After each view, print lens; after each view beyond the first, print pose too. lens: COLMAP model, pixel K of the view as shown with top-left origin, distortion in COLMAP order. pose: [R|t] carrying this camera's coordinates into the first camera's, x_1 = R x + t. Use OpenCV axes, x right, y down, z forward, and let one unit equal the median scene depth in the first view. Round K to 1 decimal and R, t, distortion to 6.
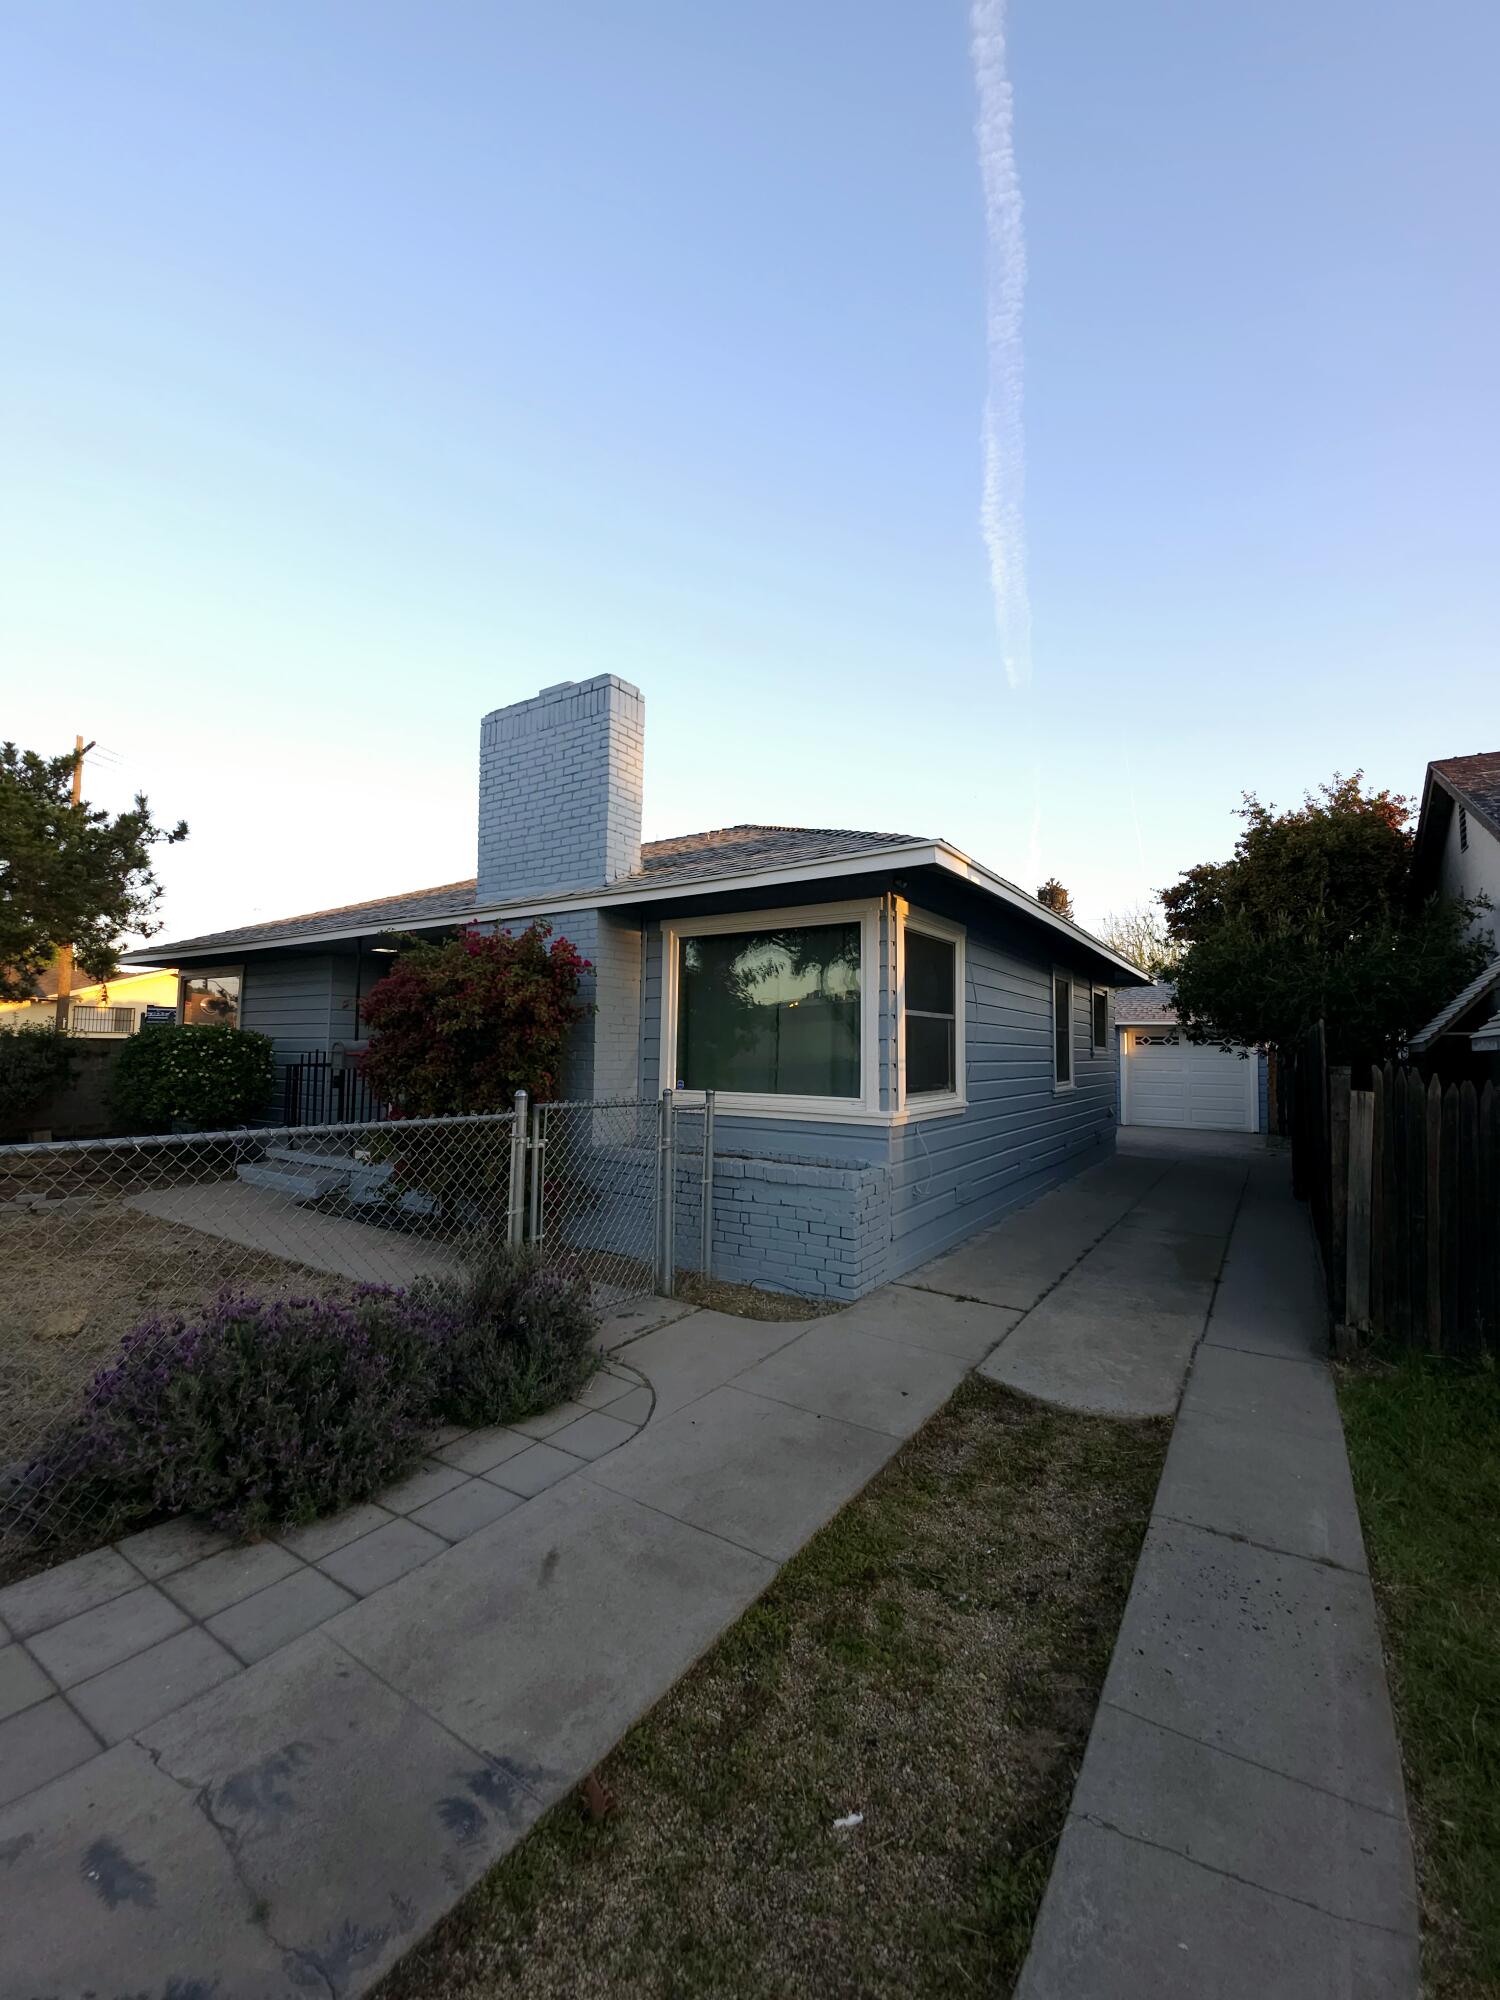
lens RADIAL K [[795.2, 0, 751.8], [0, 795.2, 997.9], [0, 0, 1]] dist [0.009692, -0.006571]
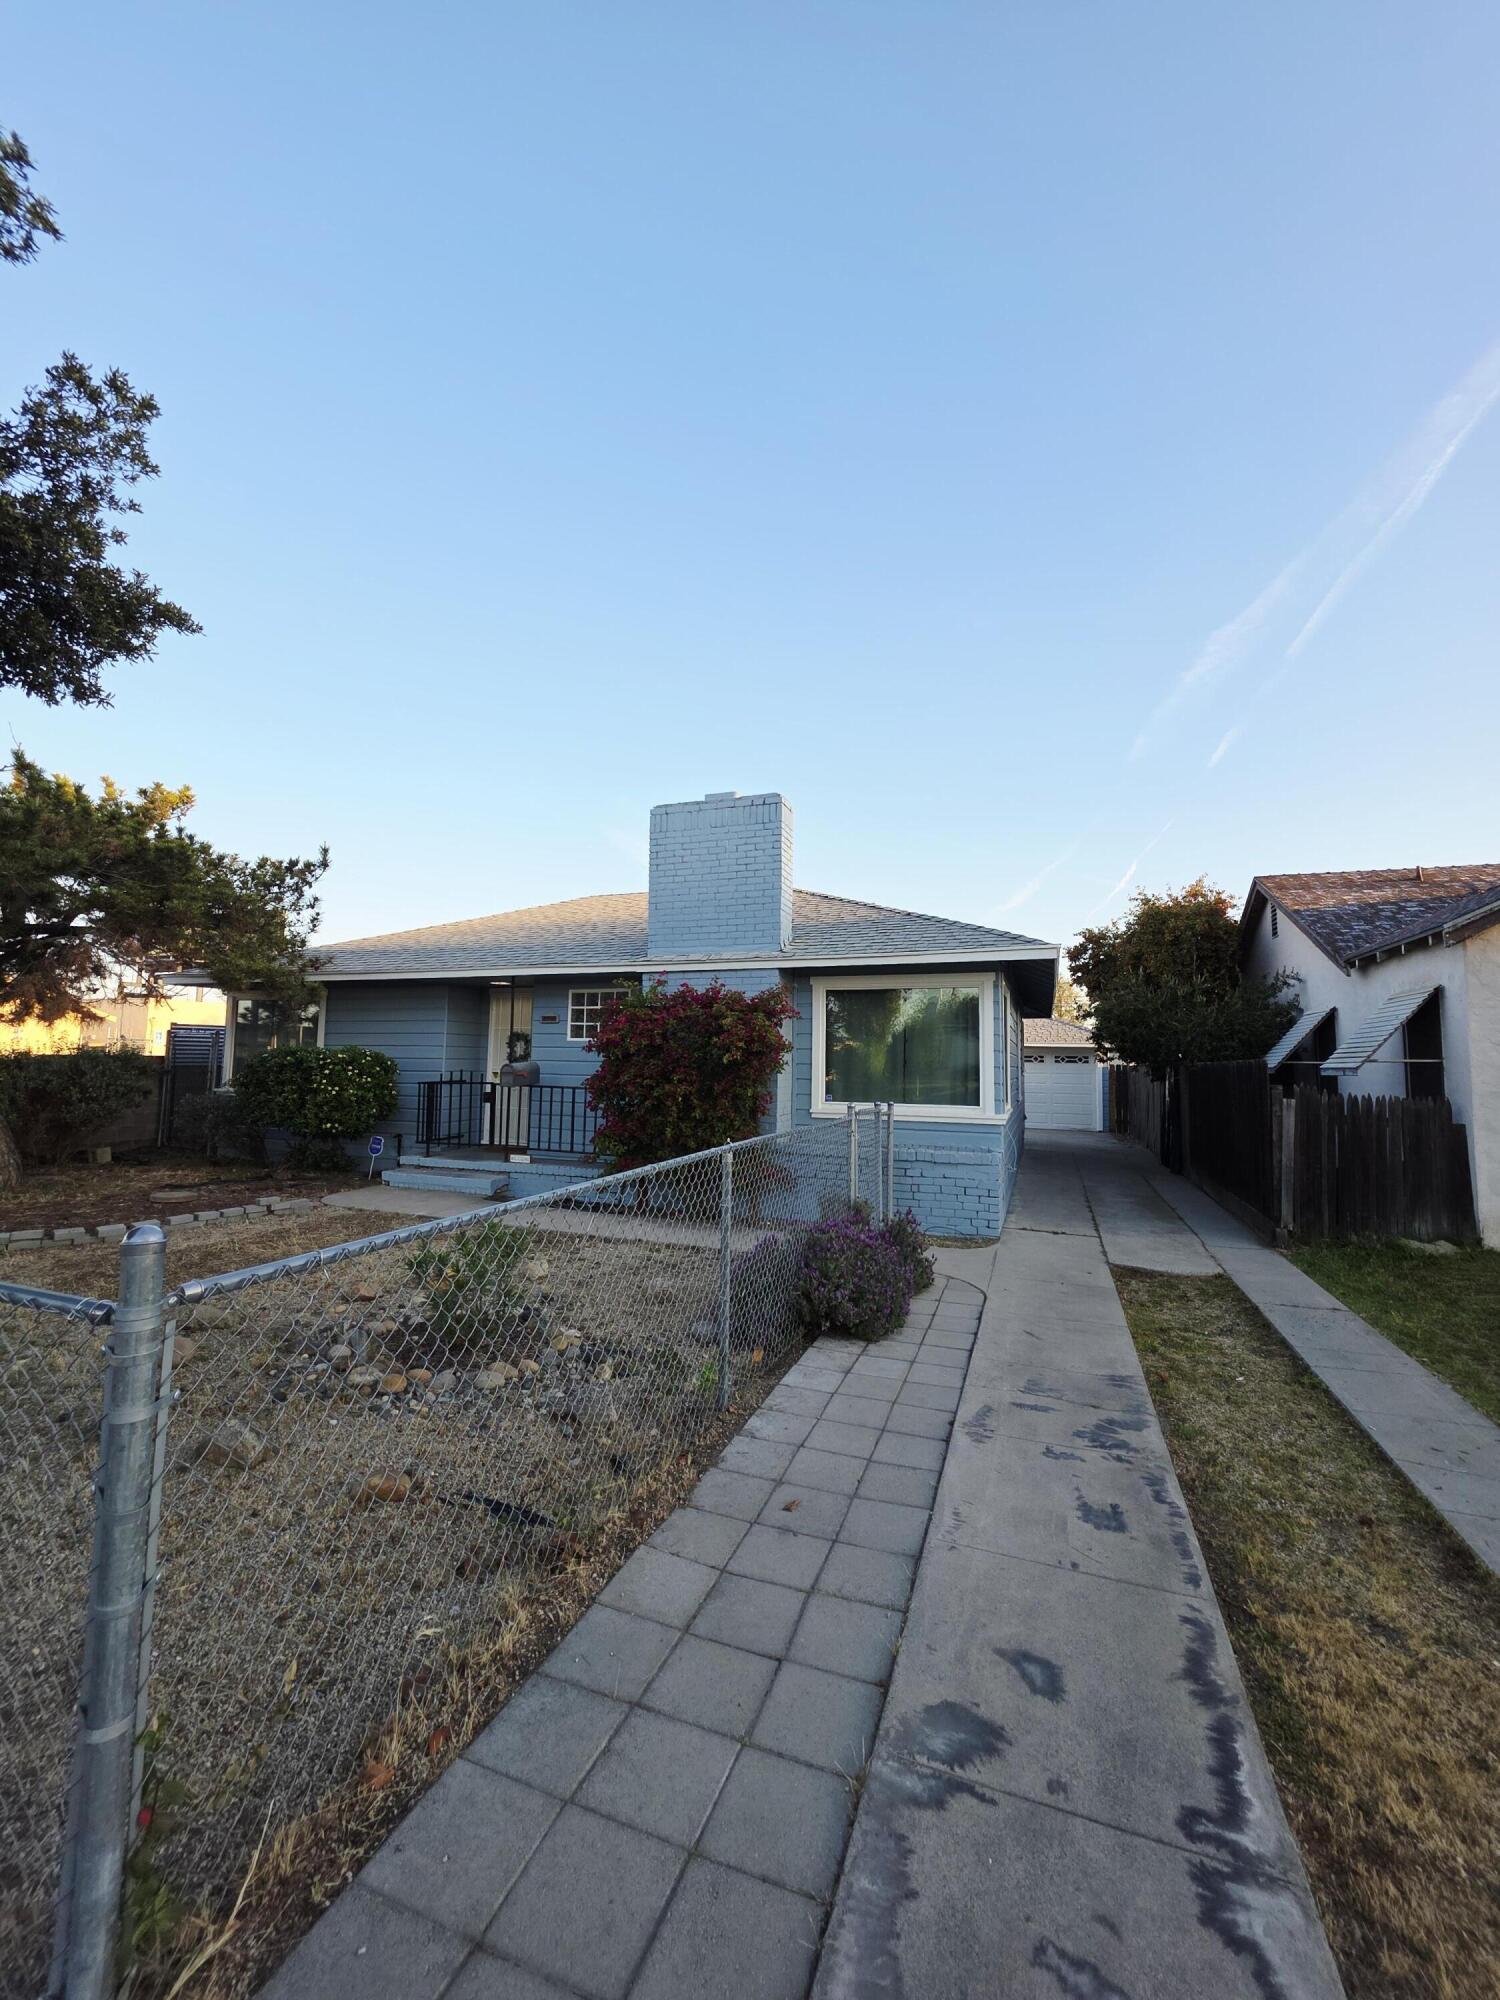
lens RADIAL K [[795.2, 0, 759.2], [0, 795.2, 1002.2], [0, 0, 1]] dist [0.009692, -0.006571]
pose [[0.972286, 0.020796, 0.232867, -0.513832], [-0.018698, 0.999762, -0.011214, -0.037270], [-0.233045, 0.006549, 0.972444, -0.298492]]
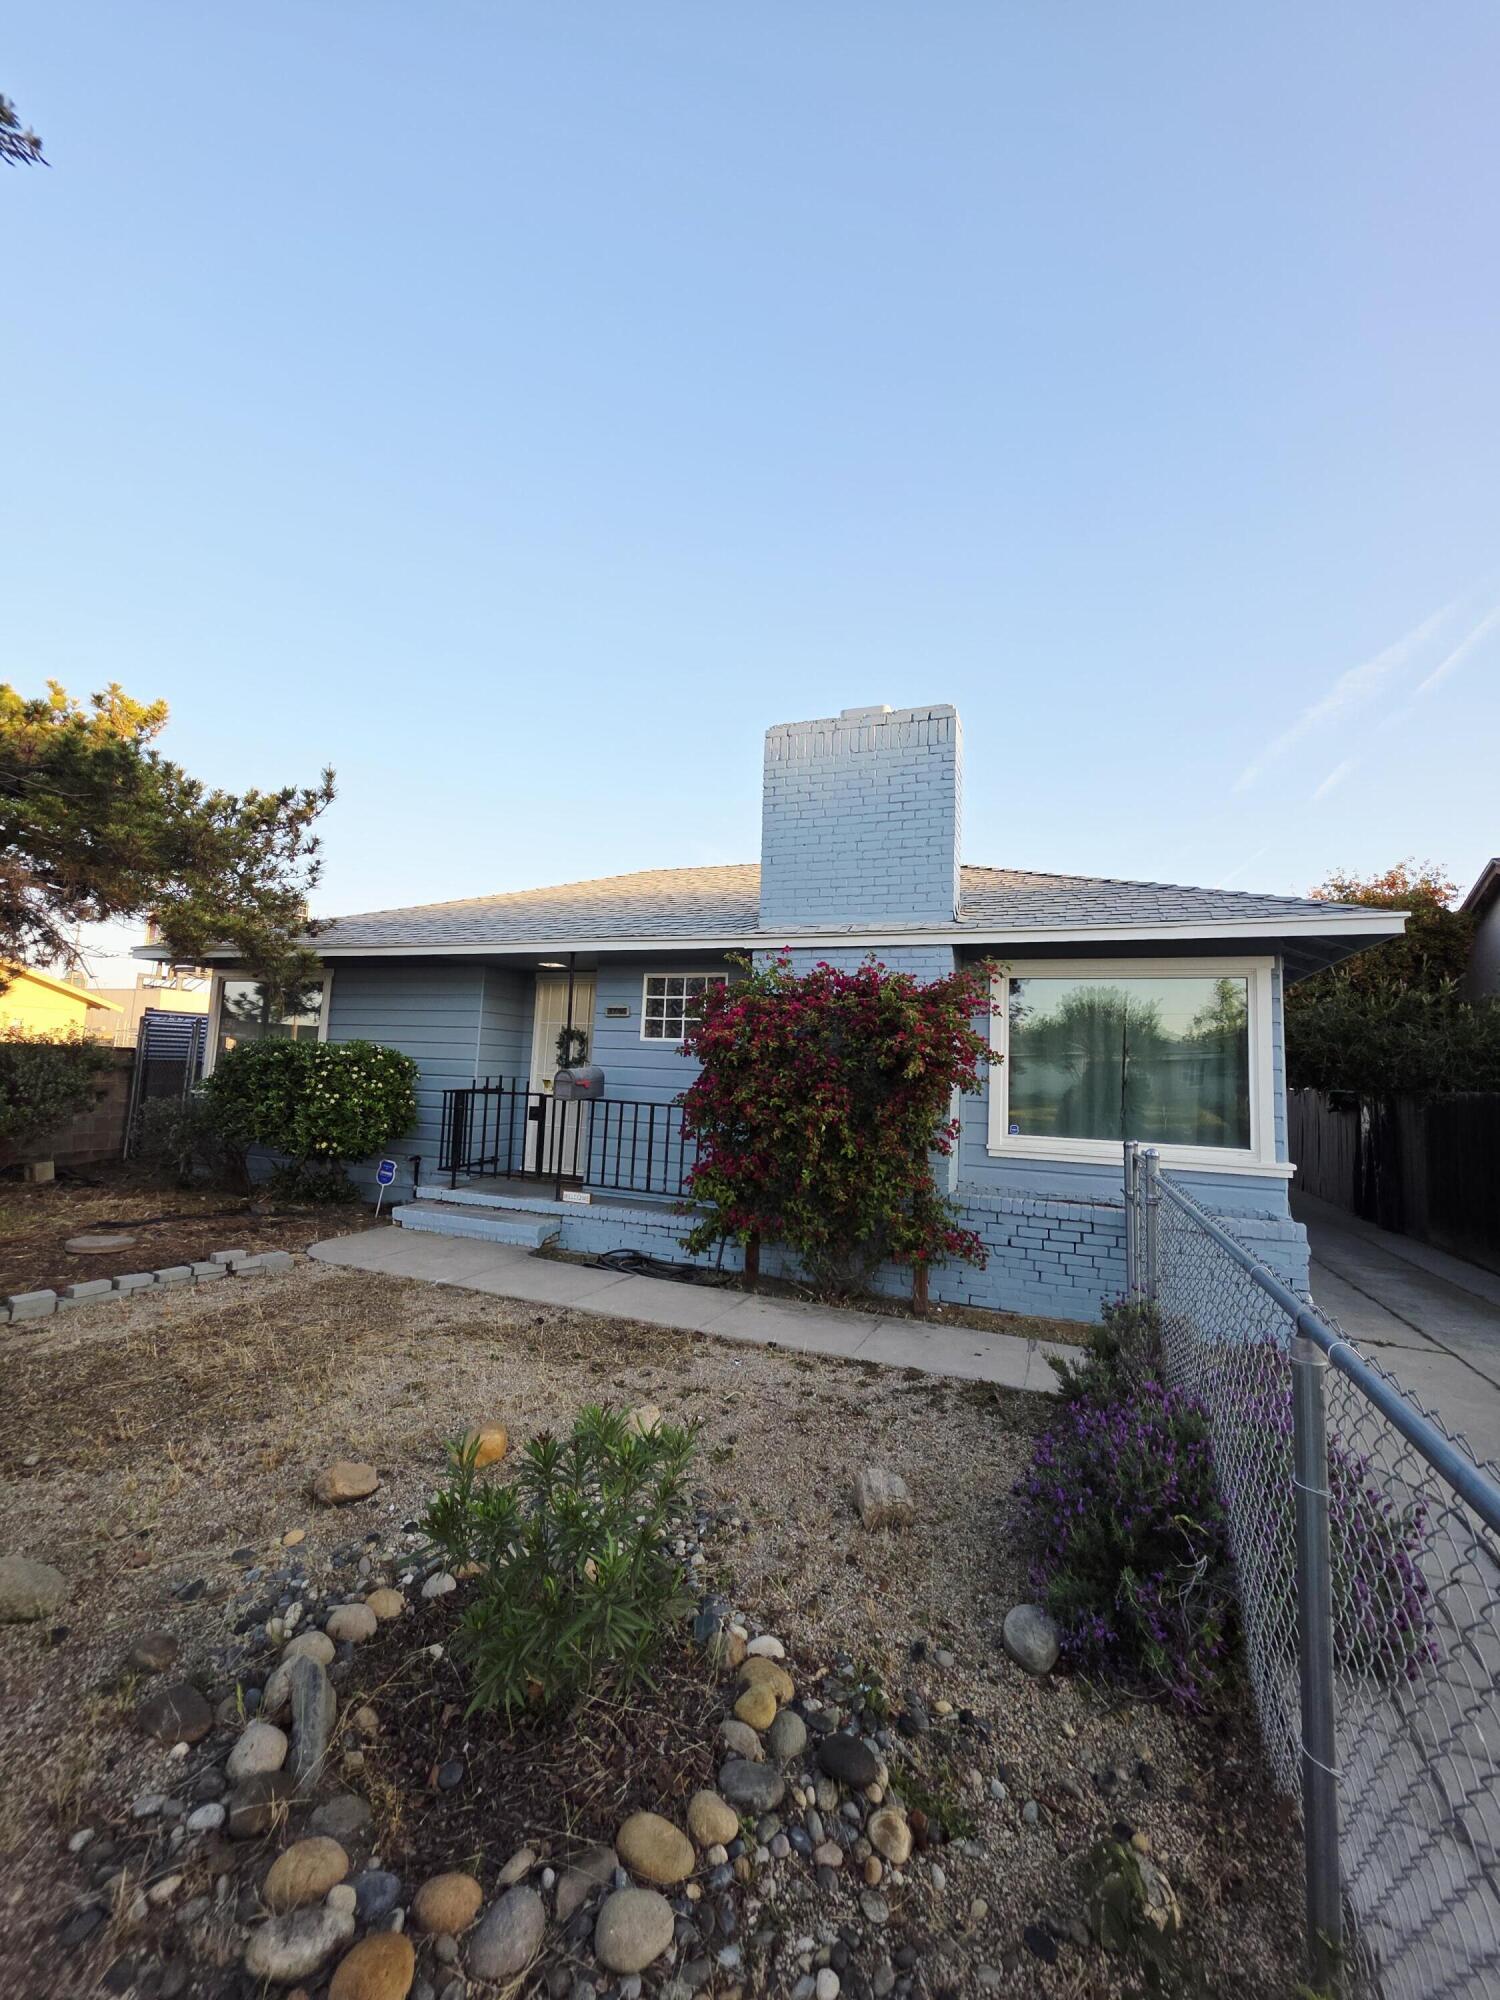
lens RADIAL K [[795.2, 0, 760.8], [0, 795.2, 1001.3], [0, 0, 1]] dist [0.009692, -0.006571]
pose [[0.976239, 0.048268, 0.211251, -0.590223], [-0.043954, 0.998719, -0.025074, -0.009718], [-0.212191, 0.015193, 0.977110, 0.101565]]
